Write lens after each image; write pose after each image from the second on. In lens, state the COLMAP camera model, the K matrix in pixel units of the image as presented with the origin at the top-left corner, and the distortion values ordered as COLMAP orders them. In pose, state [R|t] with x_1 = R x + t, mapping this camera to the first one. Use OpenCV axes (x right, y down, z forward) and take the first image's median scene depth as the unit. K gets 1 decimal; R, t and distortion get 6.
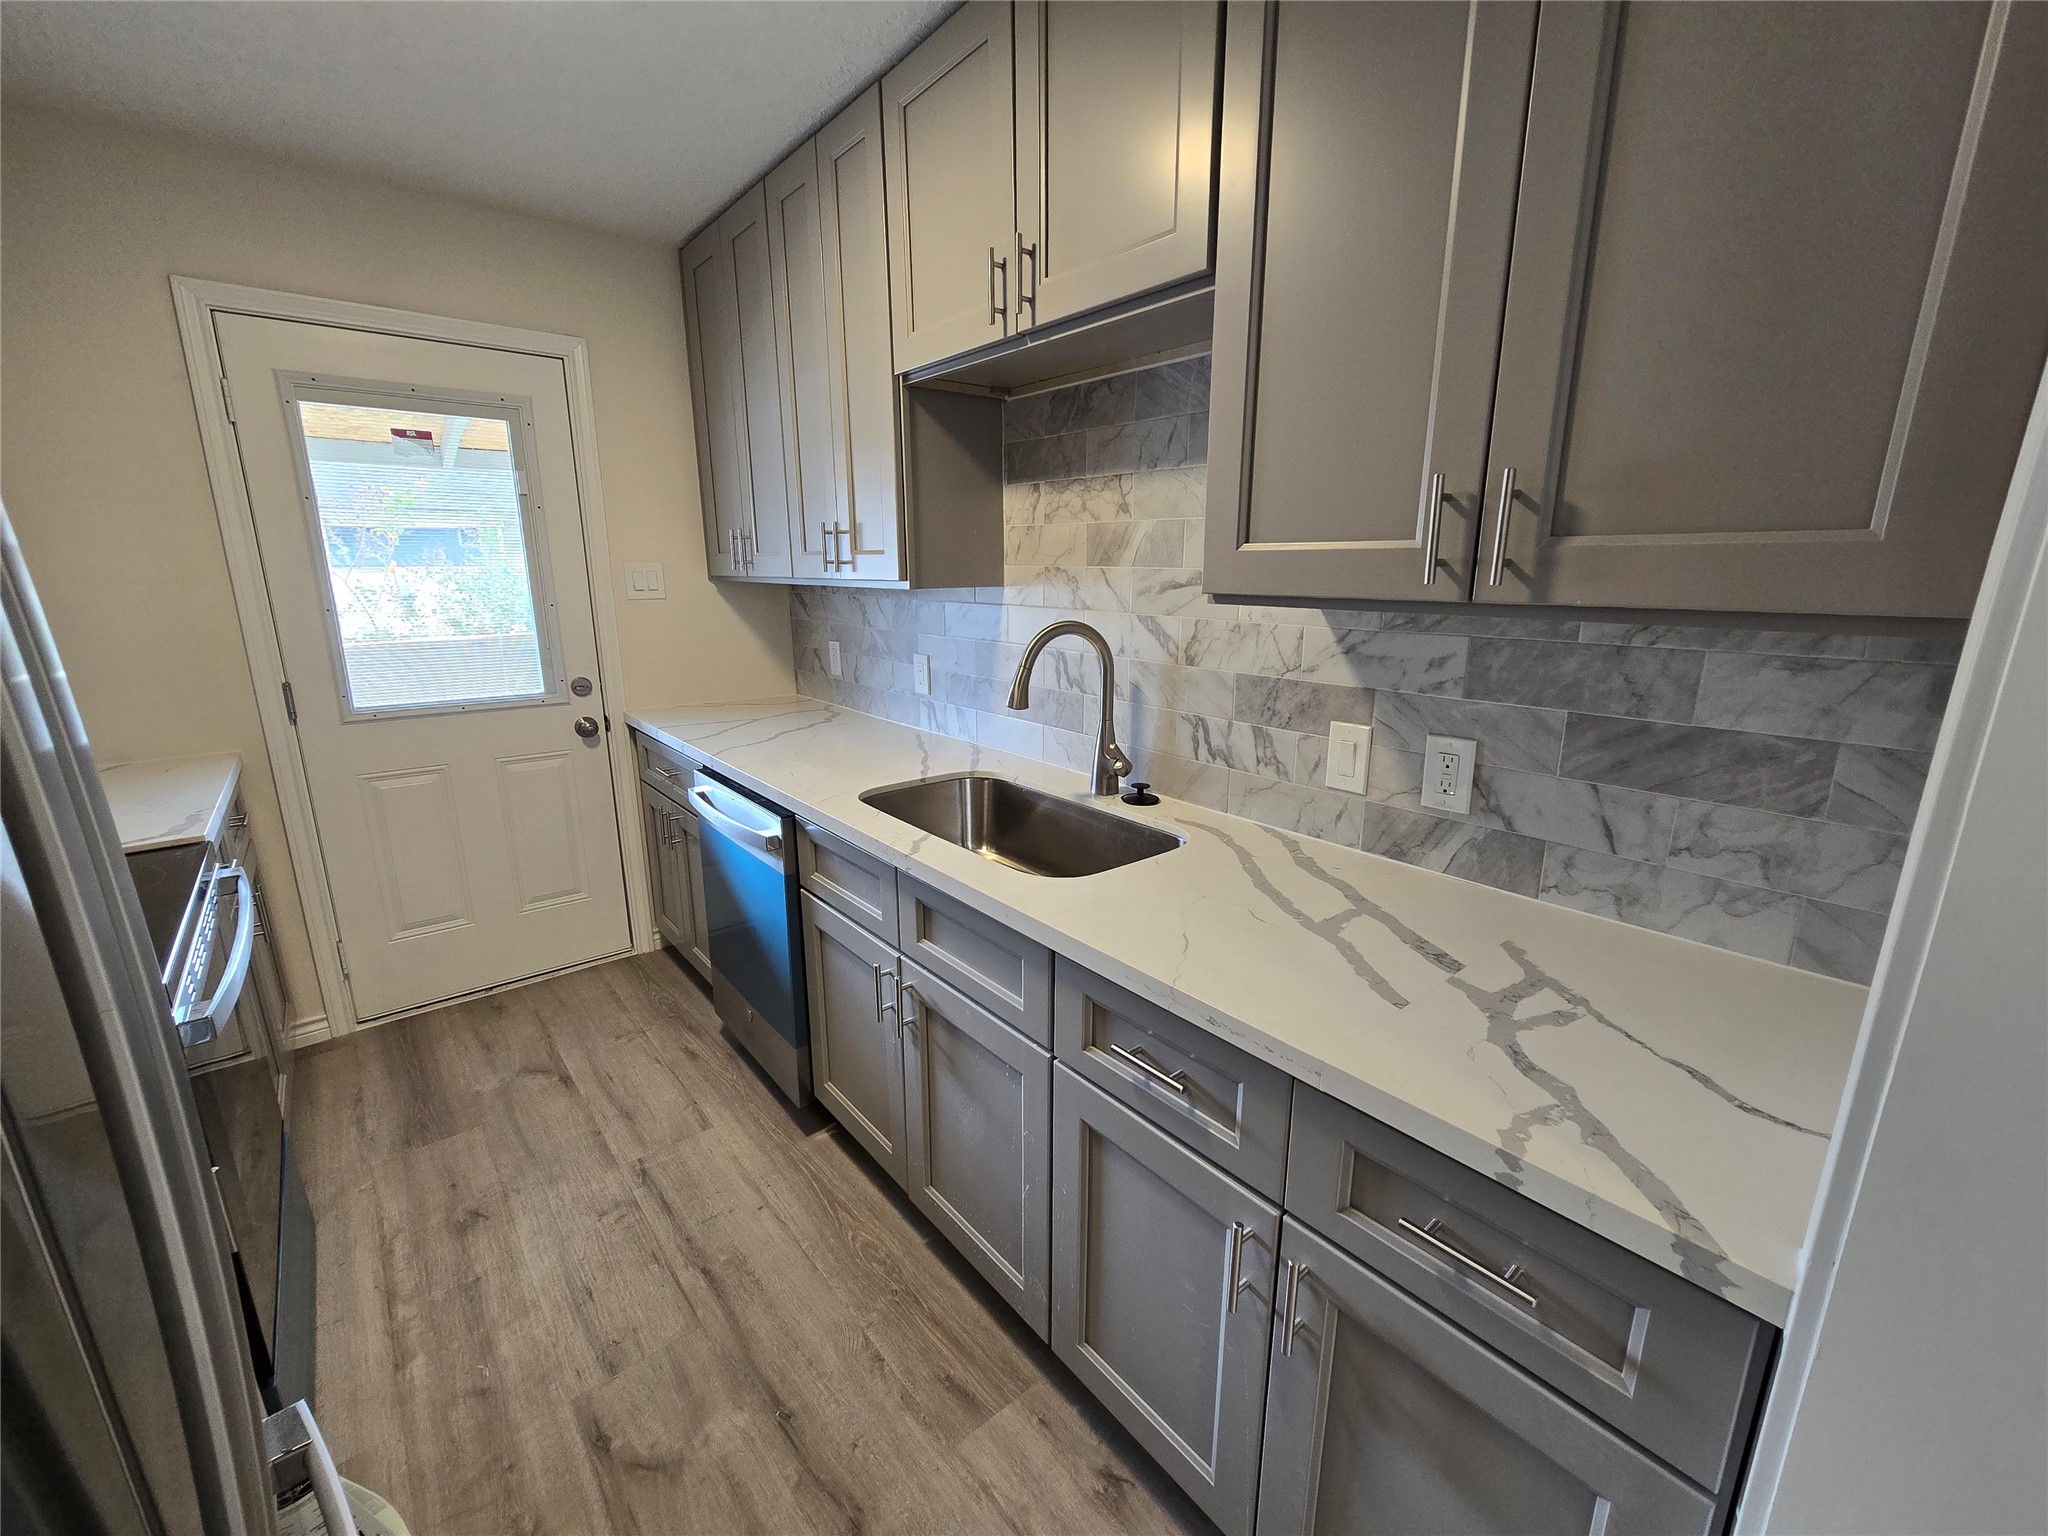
lens RADIAL K [[839.9, 0, 1024.0], [0, 839.9, 768.0], [0, 0, 1]] dist [0.000211, -0.000230]
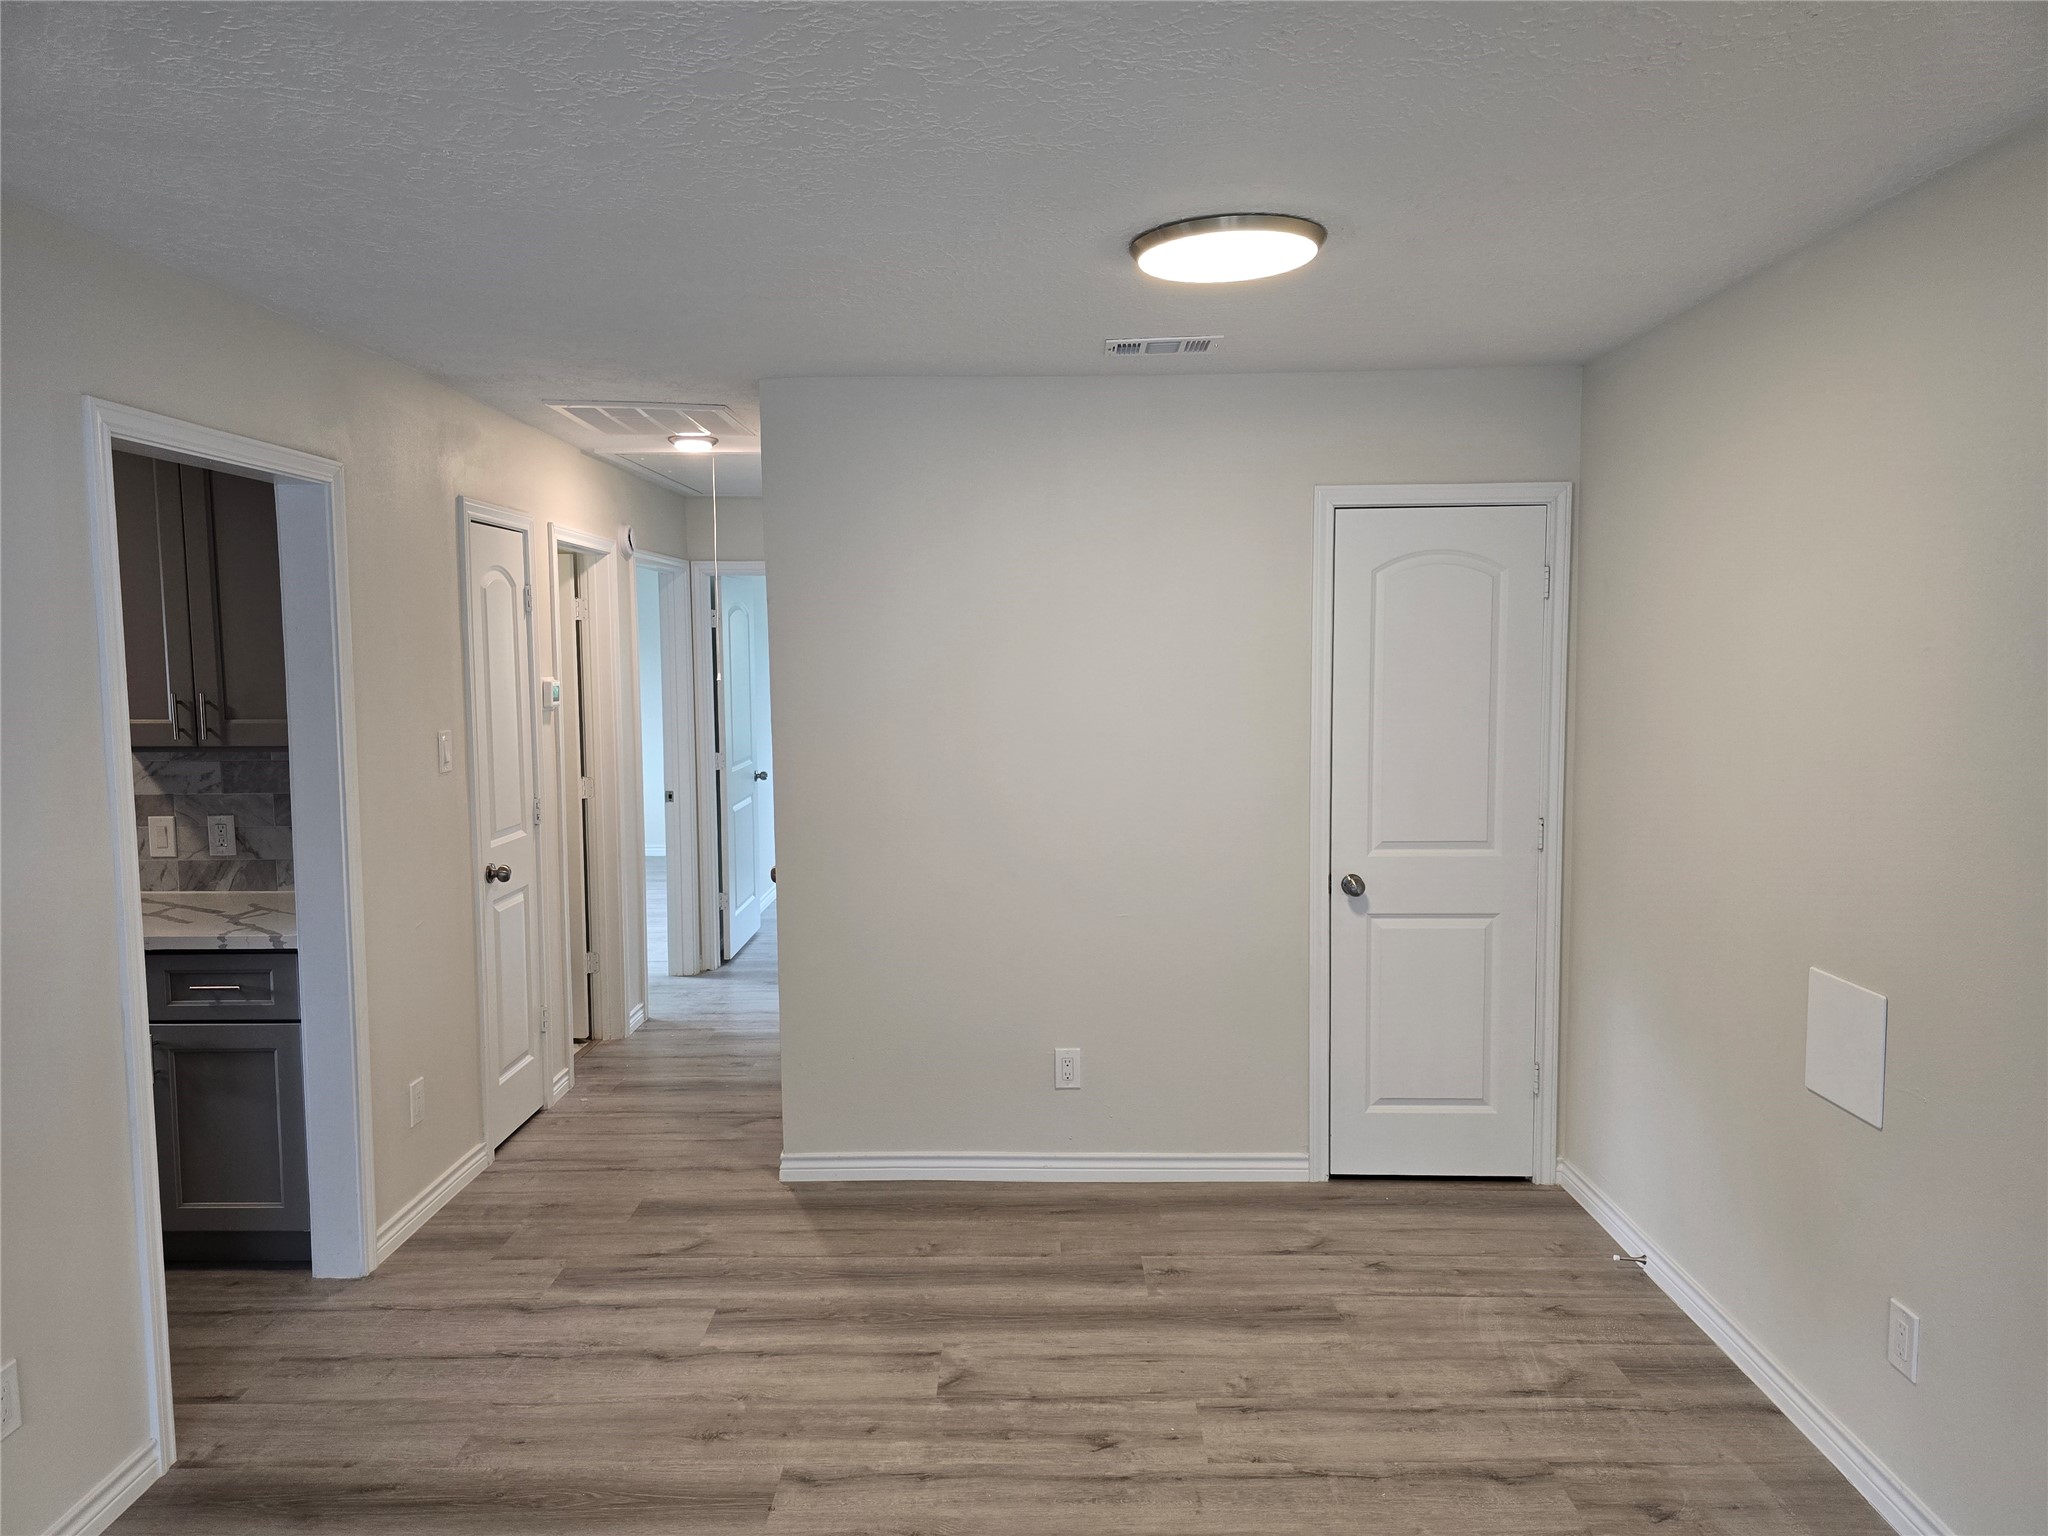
lens RADIAL K [[1390.2, 0, 1024.0], [0, 1390.2, 768.0], [0, 0, 1]] dist [0.021497, -0.000258]
pose [[0.643930, -0.070391, 0.761839, -0.708078], [0.186770, 0.980095, -0.067307, 0.409707], [-0.741937, 0.185630, 0.644260, -2.372738]]
